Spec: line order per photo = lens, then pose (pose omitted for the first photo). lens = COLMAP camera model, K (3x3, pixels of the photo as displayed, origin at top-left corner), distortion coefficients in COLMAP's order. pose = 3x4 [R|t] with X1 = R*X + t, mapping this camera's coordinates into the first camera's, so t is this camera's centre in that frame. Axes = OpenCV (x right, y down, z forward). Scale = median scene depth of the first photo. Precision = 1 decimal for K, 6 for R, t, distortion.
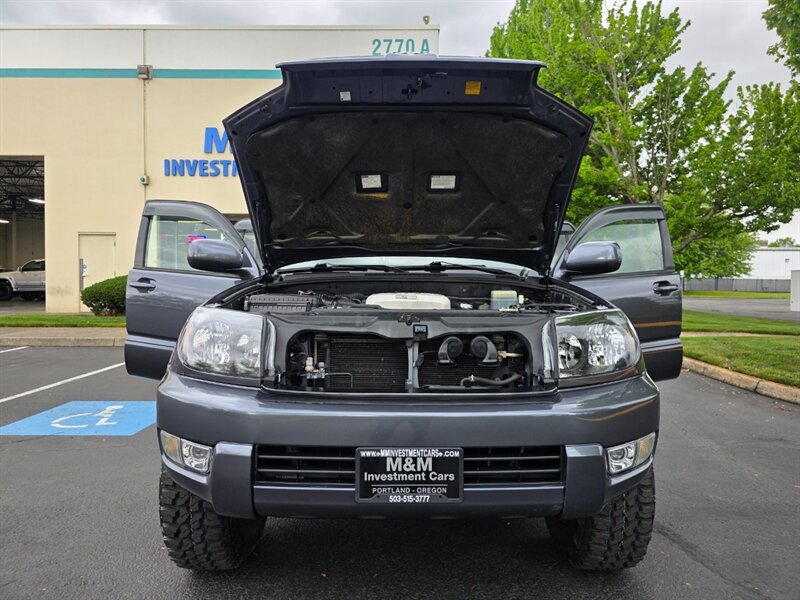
lens RADIAL K [[572.2, 0, 398.7], [0, 572.2, 298.1], [0, 0, 1]] dist [0.046734, -0.026319]
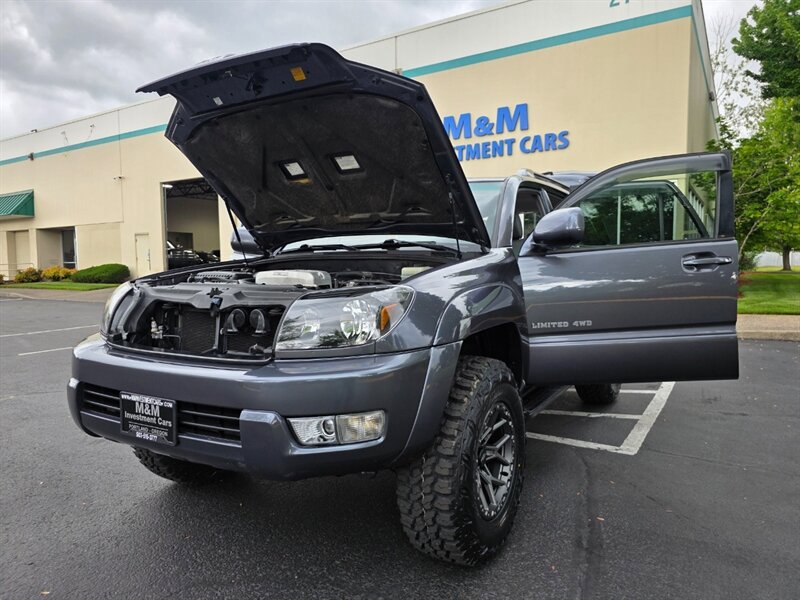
lens RADIAL K [[572.2, 0, 382.5], [0, 572.2, 304.3], [0, 0, 1]] dist [0.046734, -0.026319]
pose [[0.840992, 0.026879, -0.540380, 0.750230], [0.000116, 0.998756, 0.049859, 0.001812], [0.541048, -0.041994, 0.839943, 0.163397]]
